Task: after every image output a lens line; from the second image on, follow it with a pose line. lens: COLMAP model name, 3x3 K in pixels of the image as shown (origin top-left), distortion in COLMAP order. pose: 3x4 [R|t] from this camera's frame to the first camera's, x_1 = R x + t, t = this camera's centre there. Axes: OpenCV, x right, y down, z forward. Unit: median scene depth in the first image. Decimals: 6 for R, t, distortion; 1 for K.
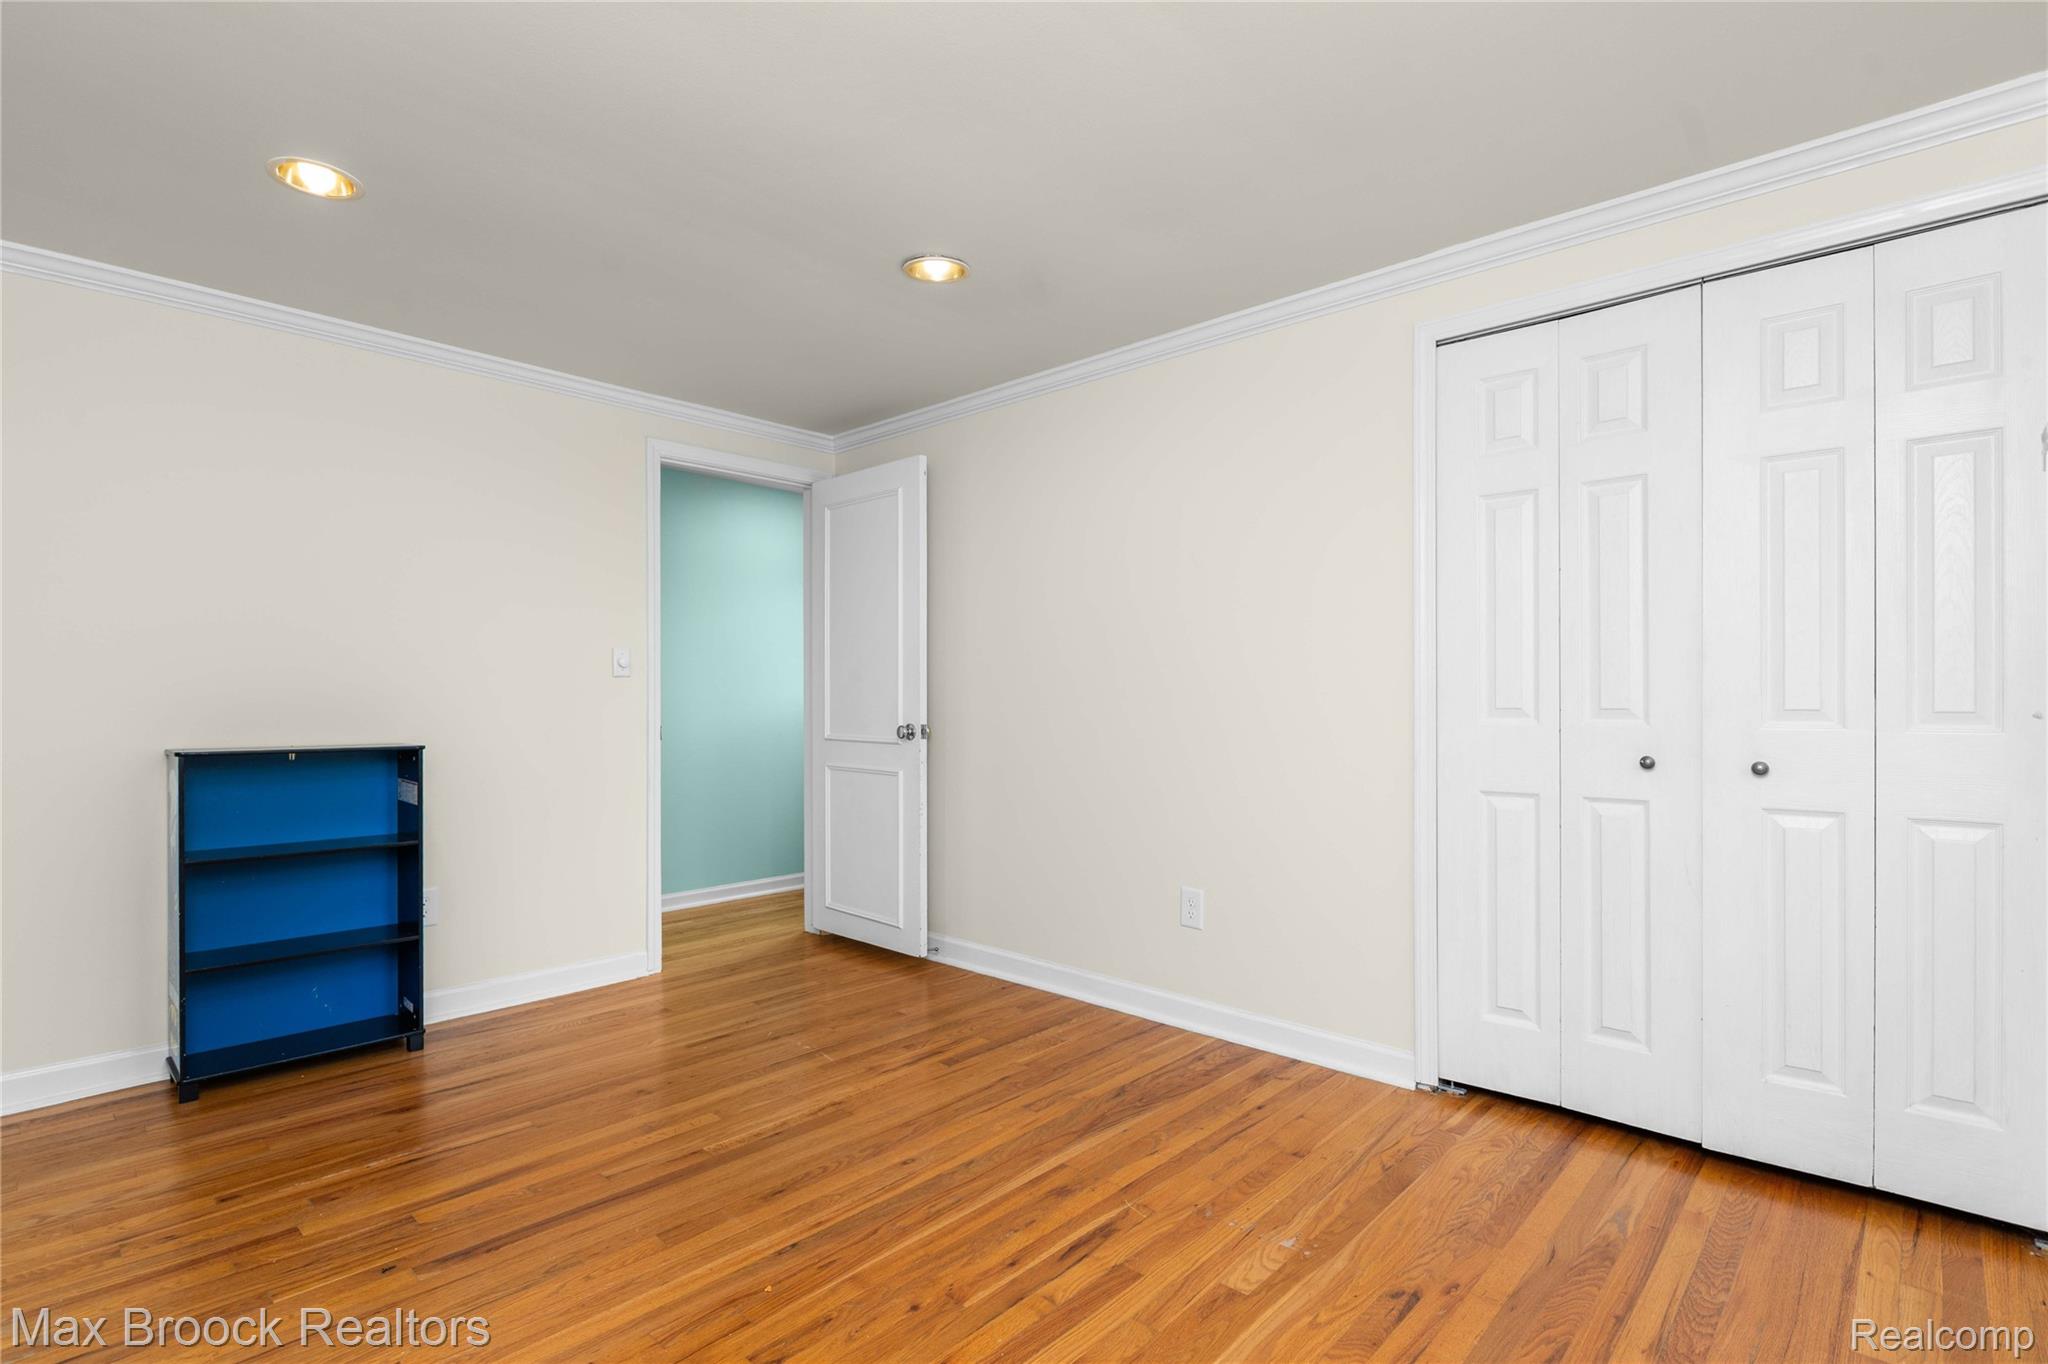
lens RADIAL K [[967.1, 0, 1024.1], [0, 967.1, 692.9], [0, 0, 1]] dist [-0.002566, 0.001038]
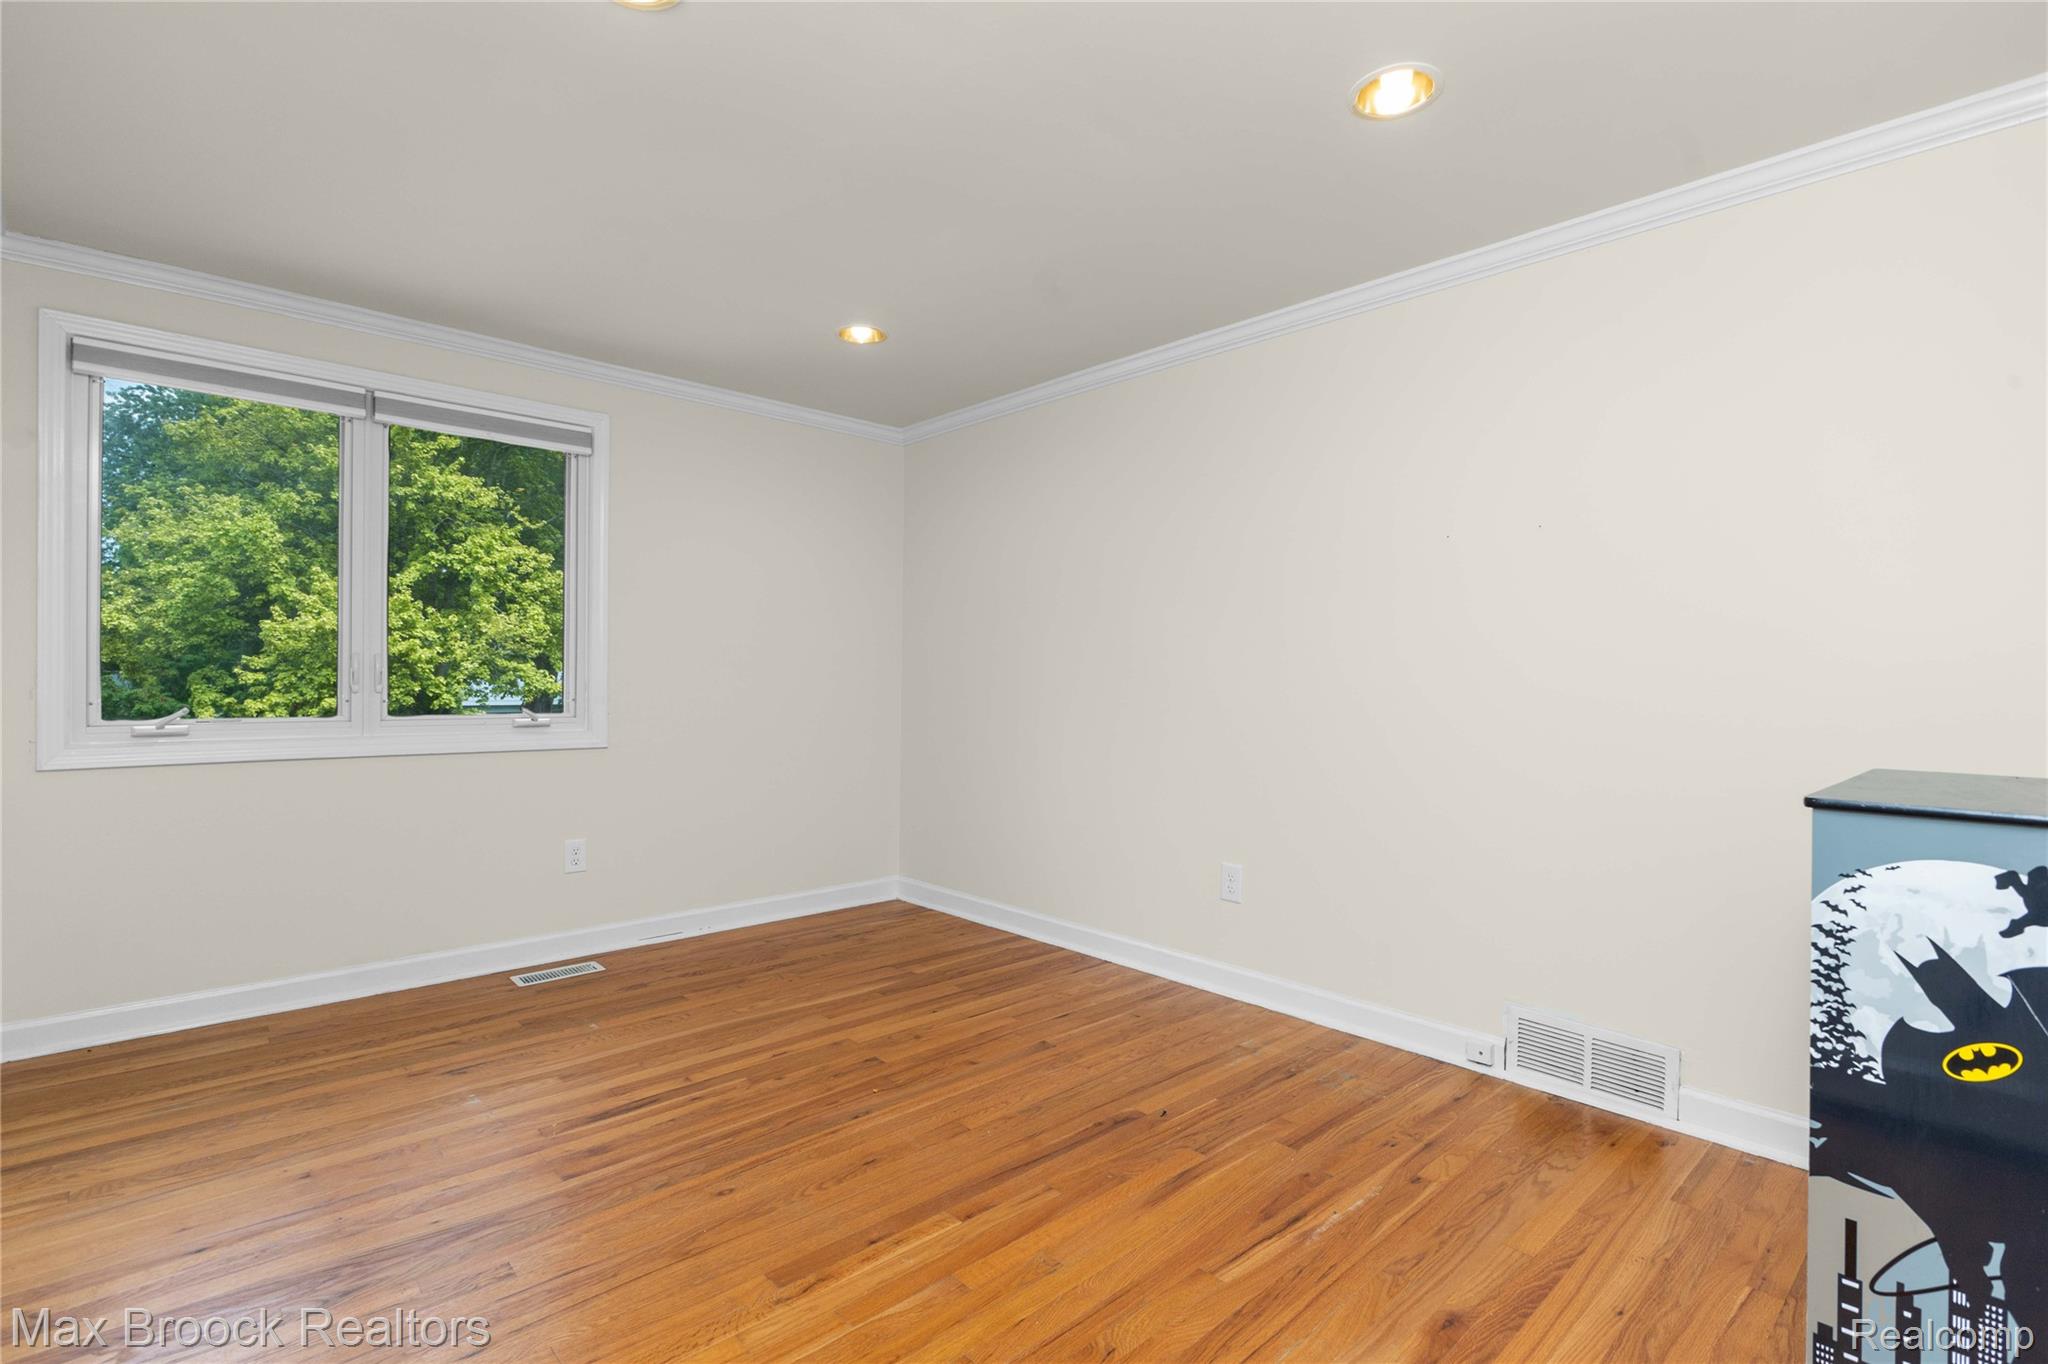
lens RADIAL K [[967.1, 0, 1028.7], [0, 967.1, 679.0], [0, 0, 1]] dist [-0.002566, 0.001038]
pose [[-0.997571, -0.002840, 0.069598, -0.413810], [-0.003476, 0.999953, -0.009022, 0.017337], [-0.069569, -0.009242, -0.997534, 1.691490]]
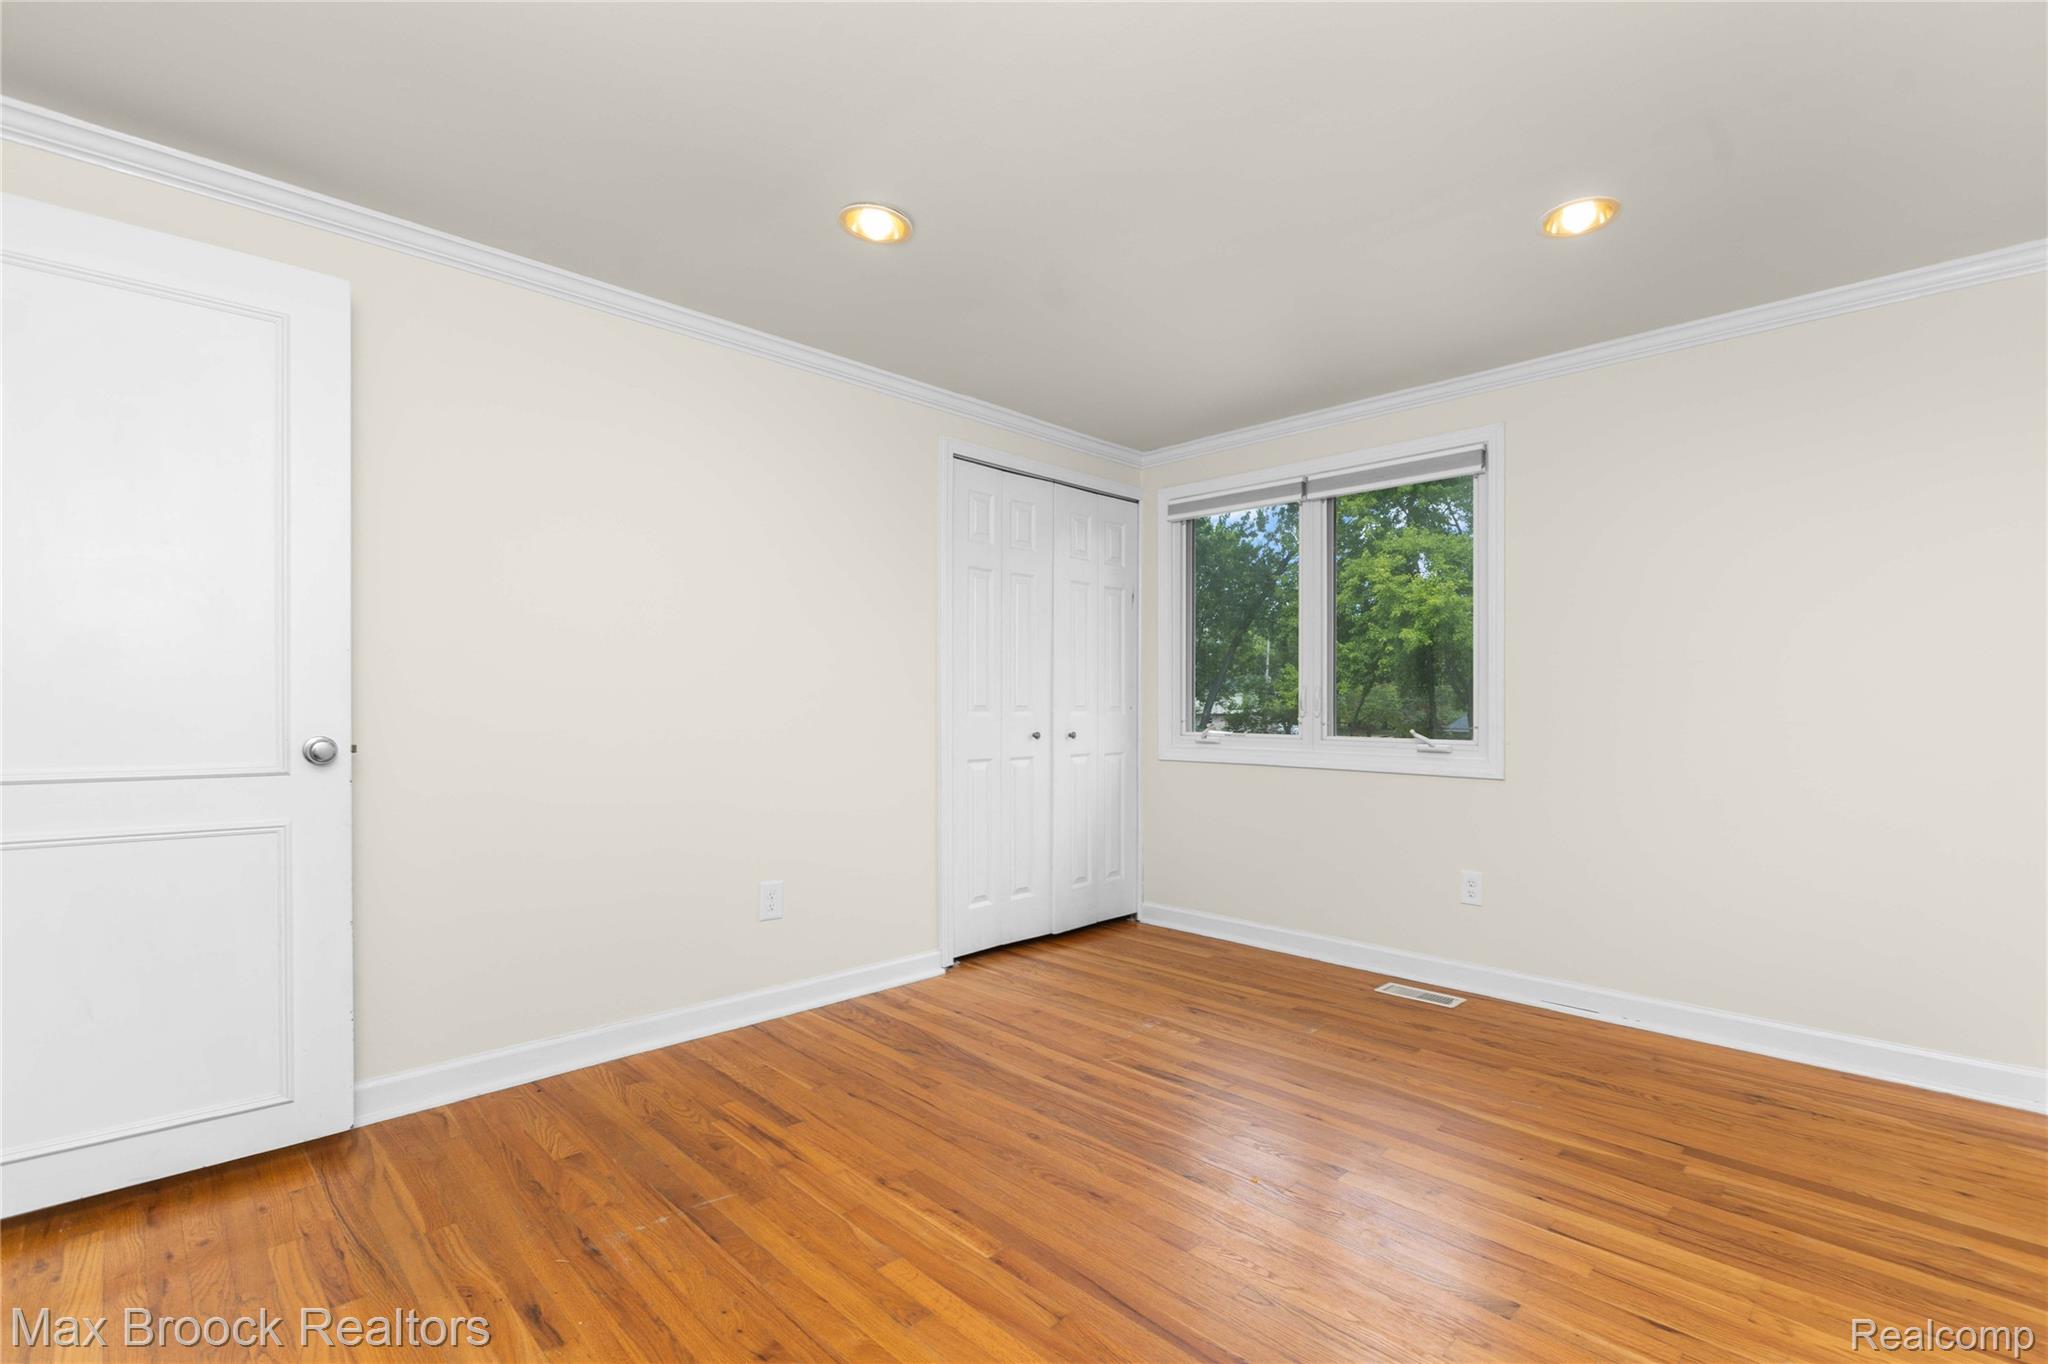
lens RADIAL K [[928.5, 0, 1027.3], [0, 928.5, 696.3], [0, 0, 1]] dist [-0.001275, -0.001393]
pose [[0.039468, 0.010656, 0.999164, -1.023536], [-0.012739, 0.999867, -0.010160, 0.015200], [-0.999140, -0.012328, 0.039598, 0.878290]]
